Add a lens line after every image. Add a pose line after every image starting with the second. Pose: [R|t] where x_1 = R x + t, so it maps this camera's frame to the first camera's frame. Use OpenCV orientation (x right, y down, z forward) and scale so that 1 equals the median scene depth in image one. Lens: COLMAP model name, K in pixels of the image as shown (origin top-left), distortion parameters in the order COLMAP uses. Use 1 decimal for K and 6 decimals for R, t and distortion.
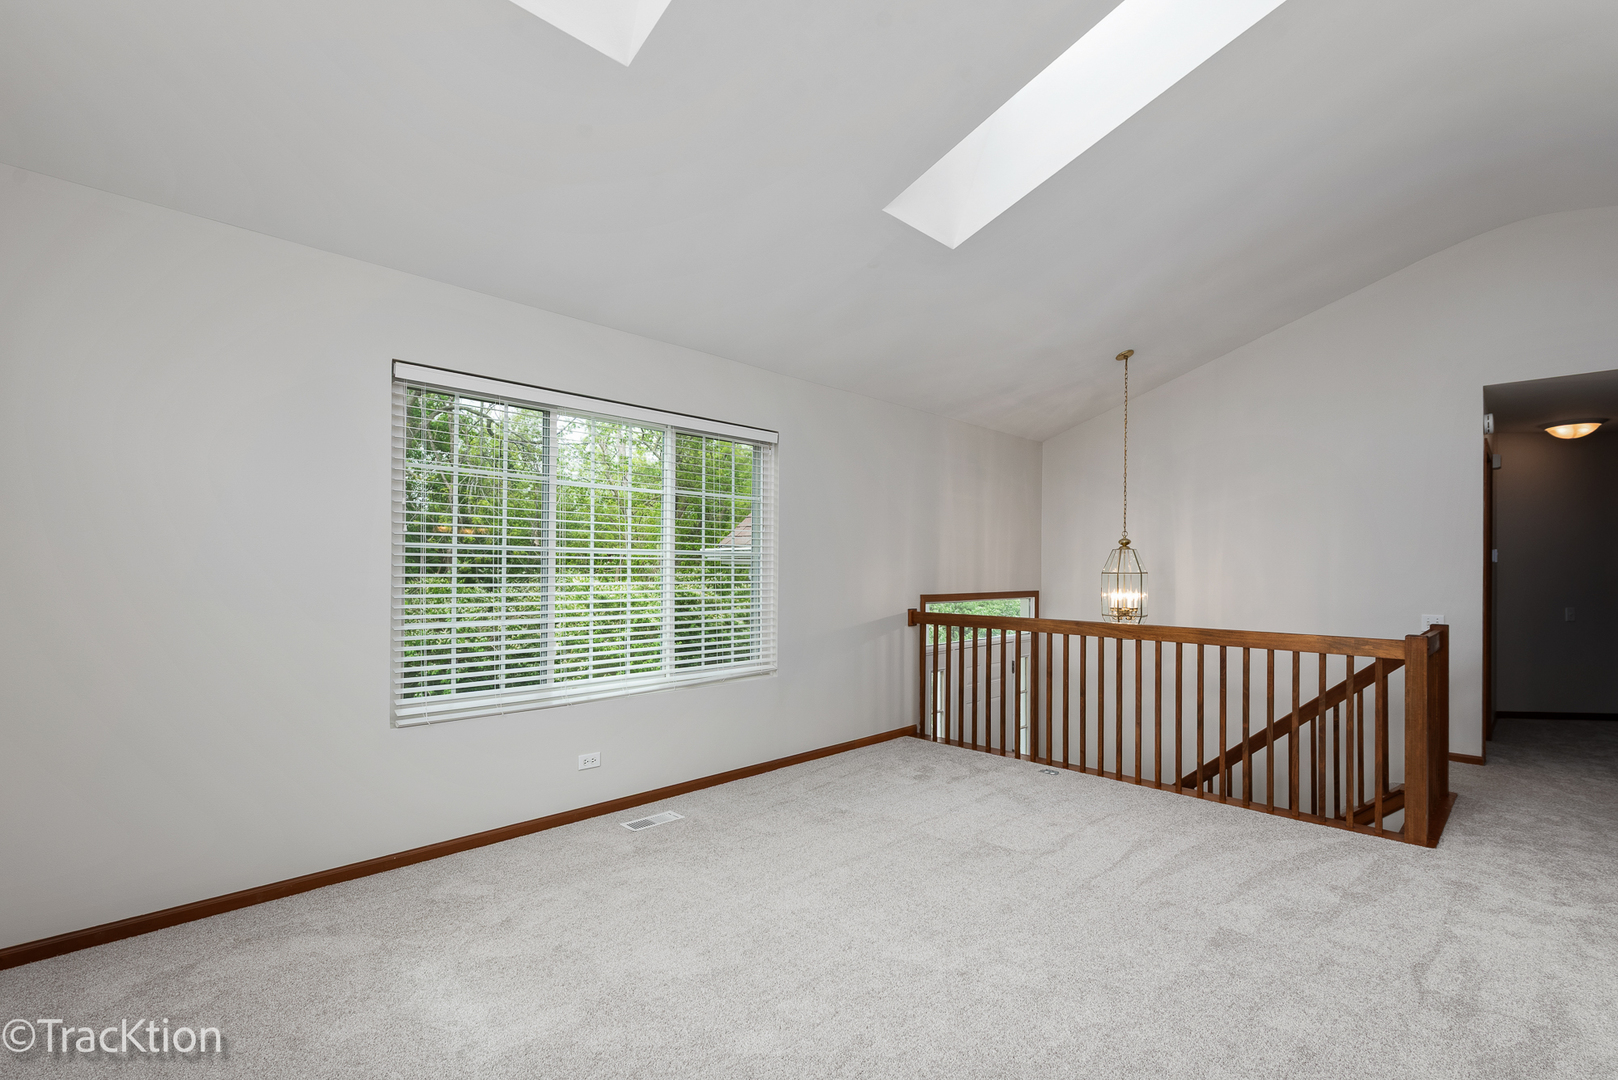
lens RADIAL K [[732.0, 0, 809.0], [0, 732.0, 573.4], [0, 0, 1]] dist [0.000954, -0.000020]
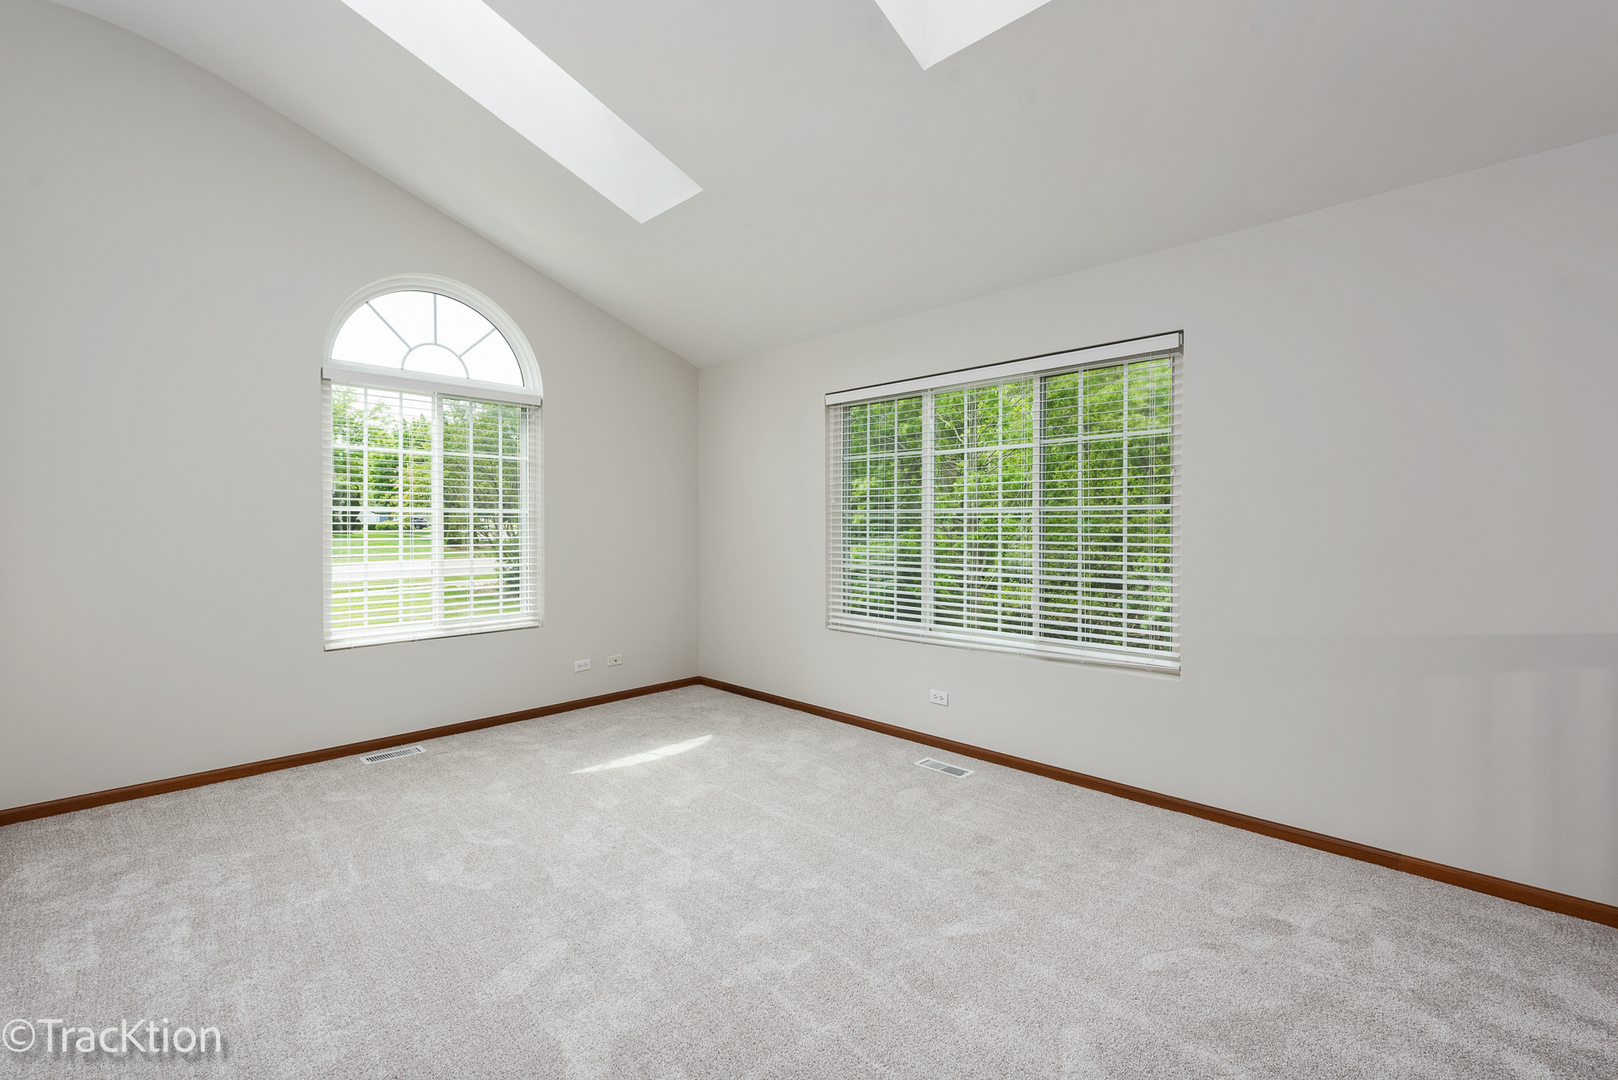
lens RADIAL K [[707.8, 0, 809.0], [0, 707.8, 540.0], [0, 0, 1]] dist [0.000668, 0.000082]
pose [[-0.004249, 0.015483, -0.999871, 0.728563], [-0.007799, 0.999849, 0.015516, -0.001958], [0.999961, 0.007864, -0.004128, 0.740970]]
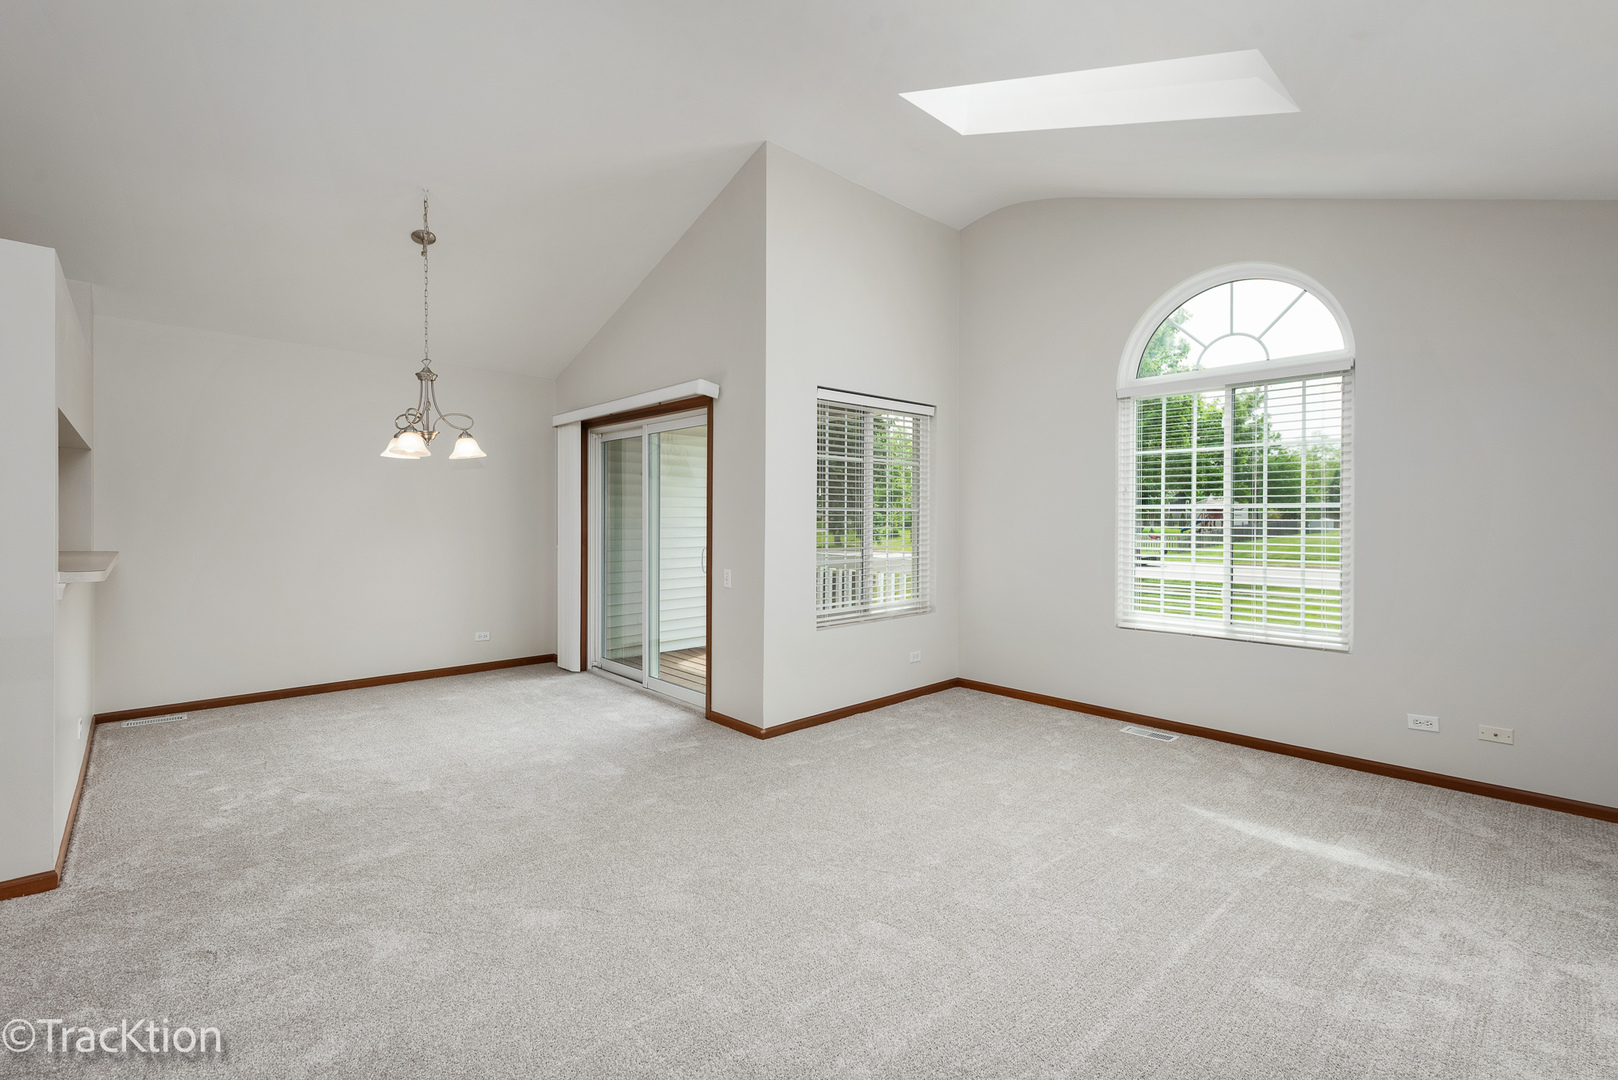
lens RADIAL K [[705.5, 0, 812.4], [0, 705.5, 528.1], [0, 0, 1]] dist [-0.000064, -0.000097]
pose [[-0.998815, -0.012277, 0.047084, 0.203665], [-0.011269, 0.999703, 0.021629, -0.009792], [-0.047335, 0.021072, -0.998657, 1.242199]]
